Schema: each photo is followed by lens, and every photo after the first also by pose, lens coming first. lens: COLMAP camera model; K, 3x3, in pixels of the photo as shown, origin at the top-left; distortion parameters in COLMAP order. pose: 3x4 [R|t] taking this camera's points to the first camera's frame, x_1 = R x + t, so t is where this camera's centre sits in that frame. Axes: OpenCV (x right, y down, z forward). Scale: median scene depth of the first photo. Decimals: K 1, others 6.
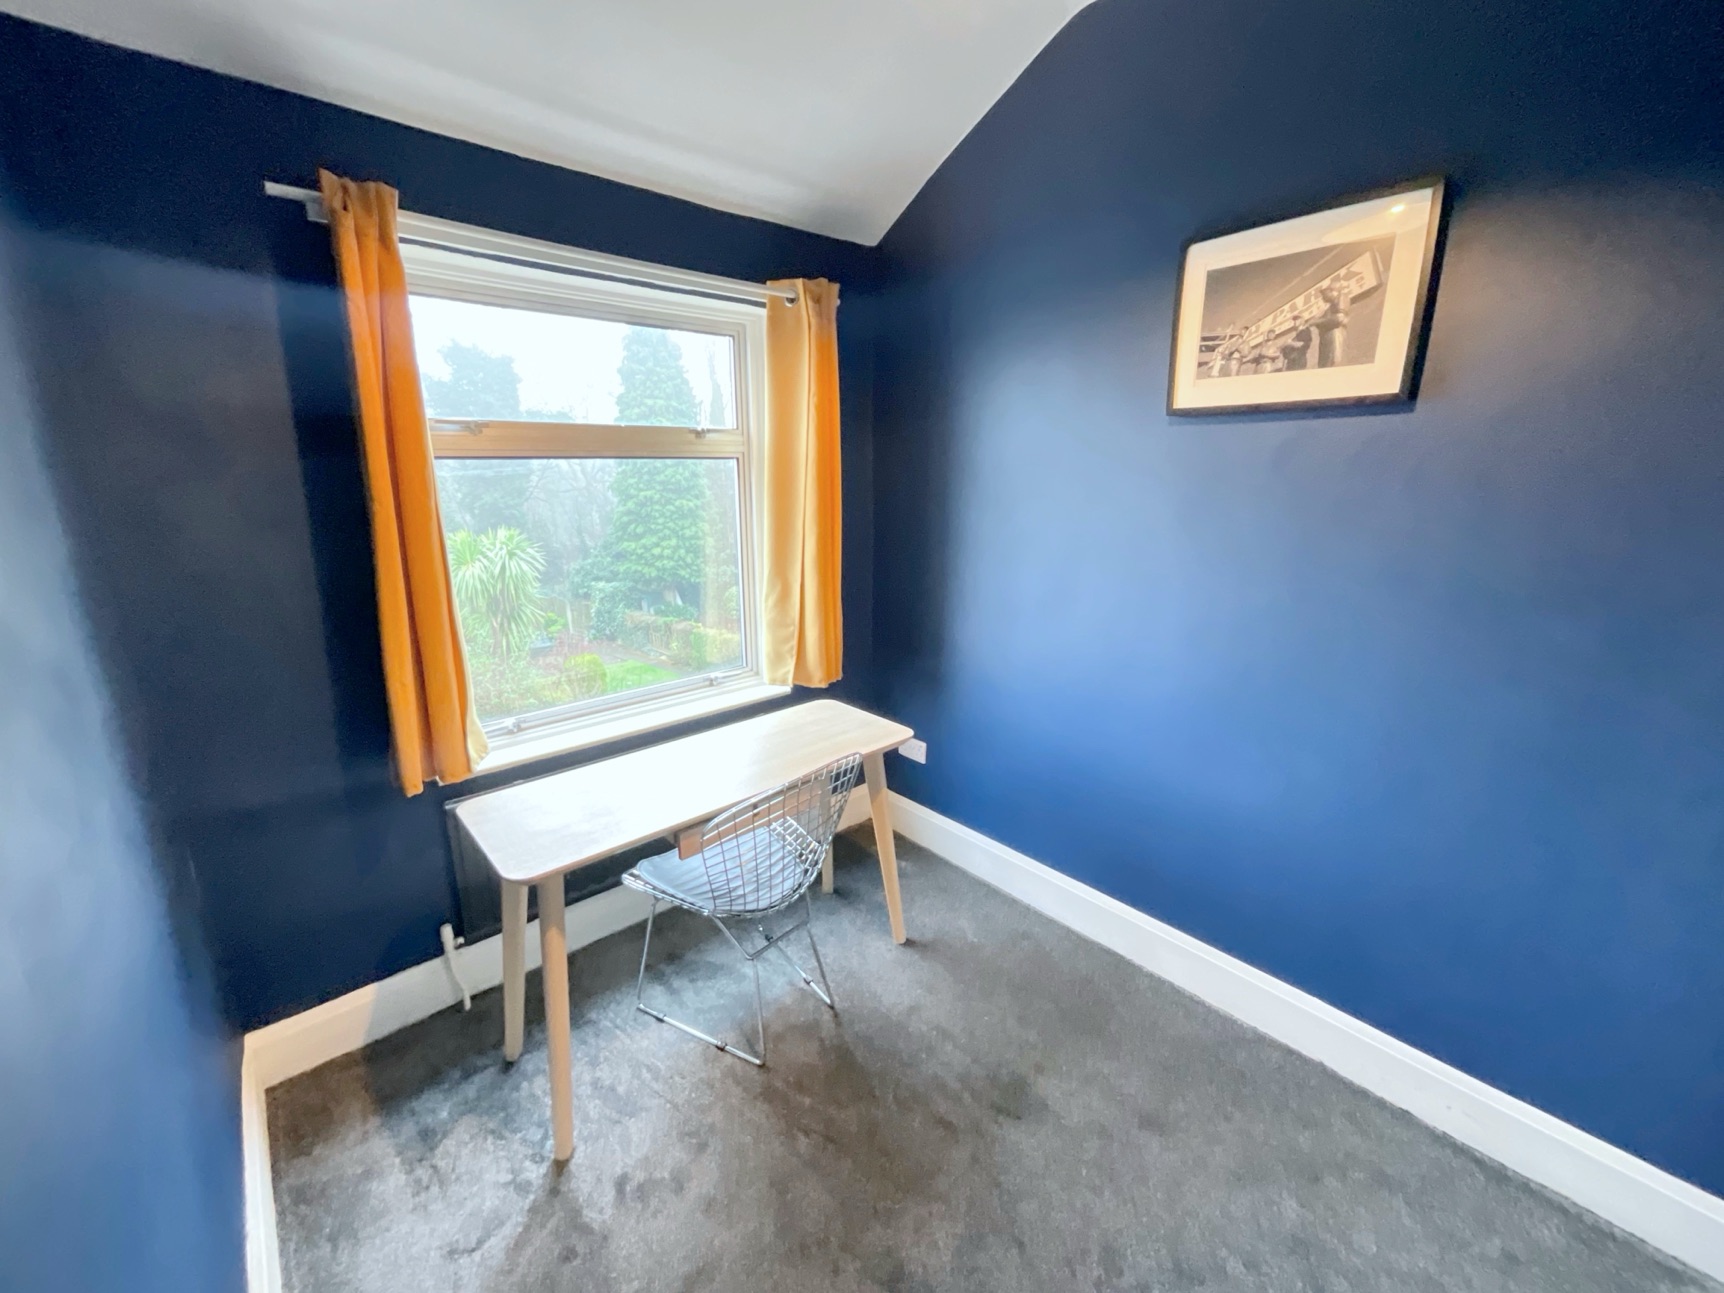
lens RADIAL K [[698.7, 0, 864.5], [0, 698.7, 647.7], [0, 0, 1]] dist [-0.008054, 0.007540]
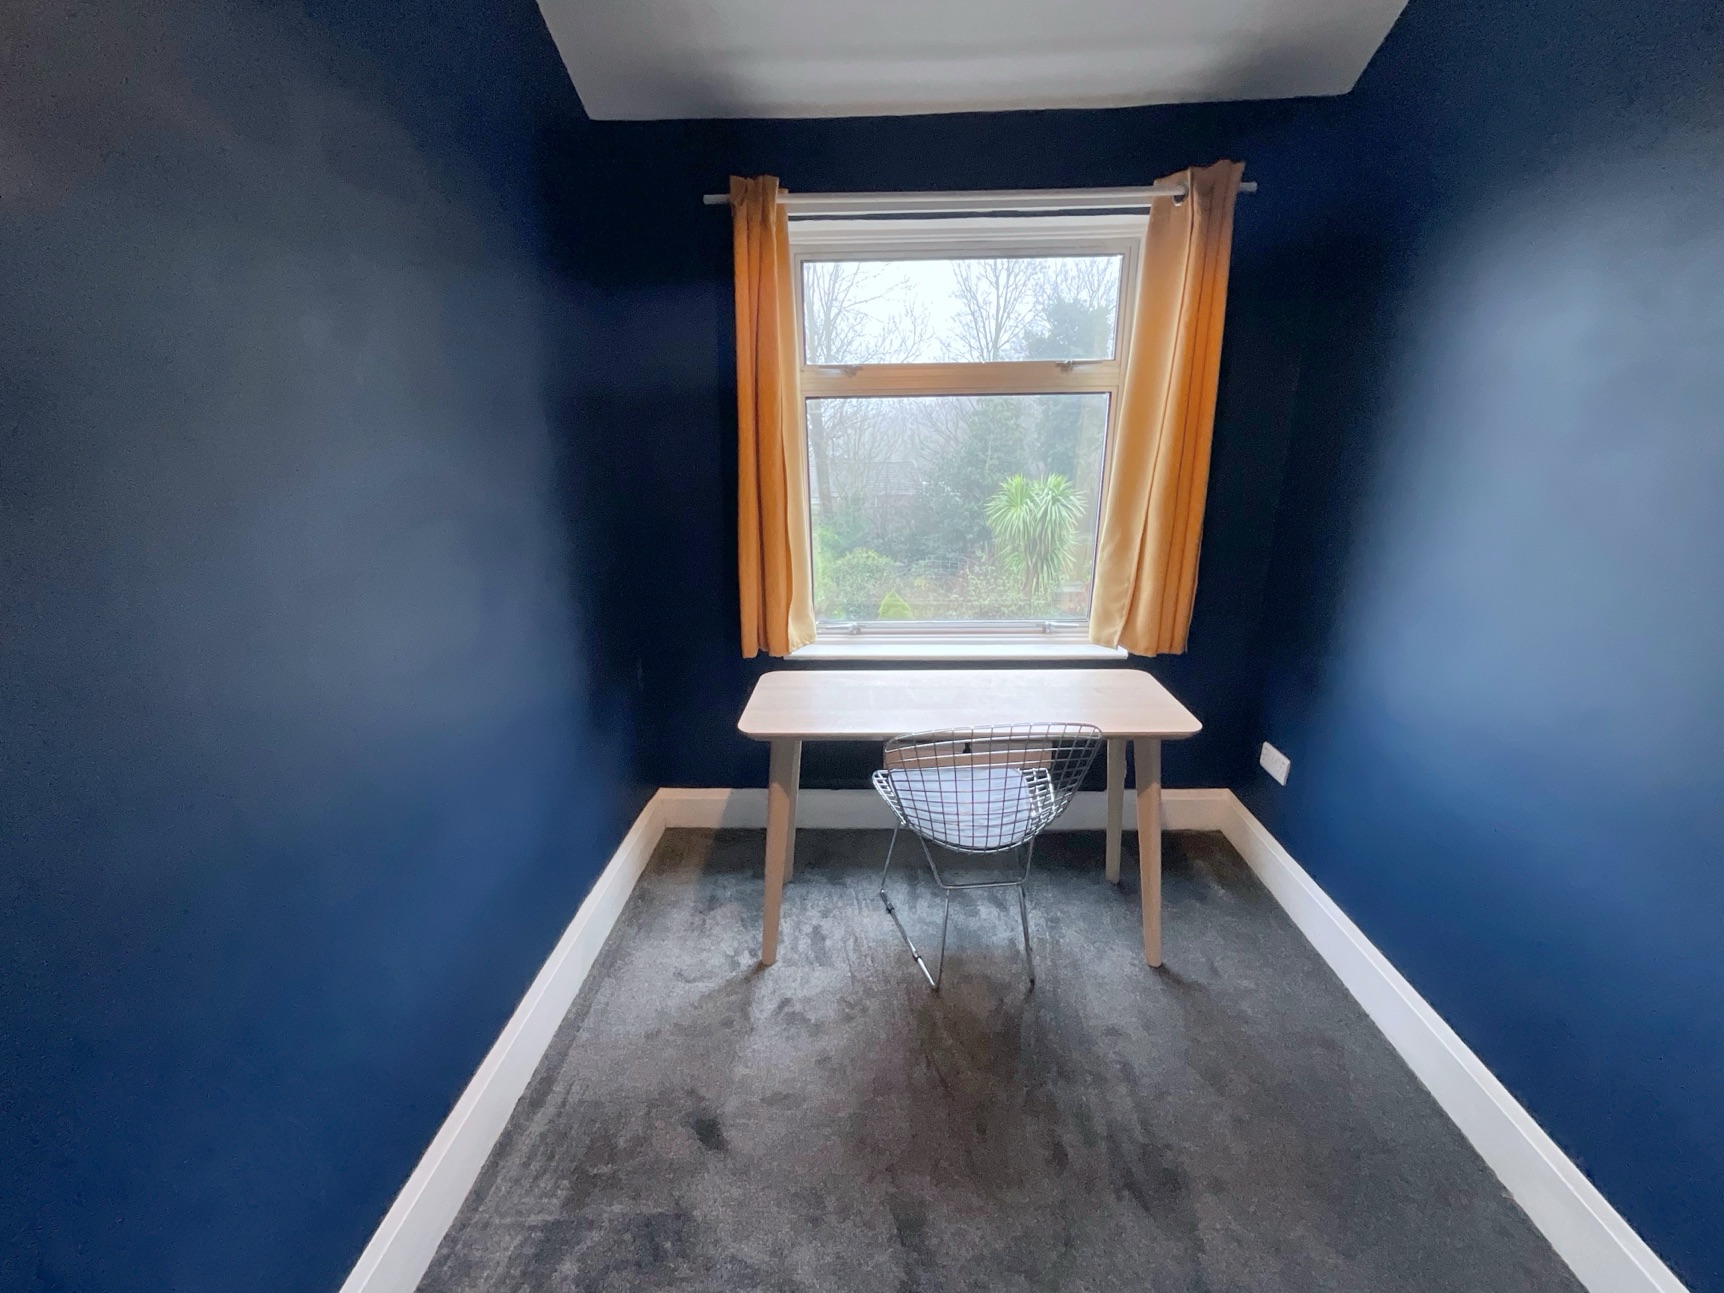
lens RADIAL K [[701.1, 0, 861.5], [0, 701.1, 645.8], [0, 0, 1]] dist [-0.013528, 0.012854]
pose [[0.720577, 0.205199, -0.662315, 0.337268], [-0.163972, 0.978542, 0.124777, -0.010442], [0.673707, 0.018690, 0.738762, 0.144094]]
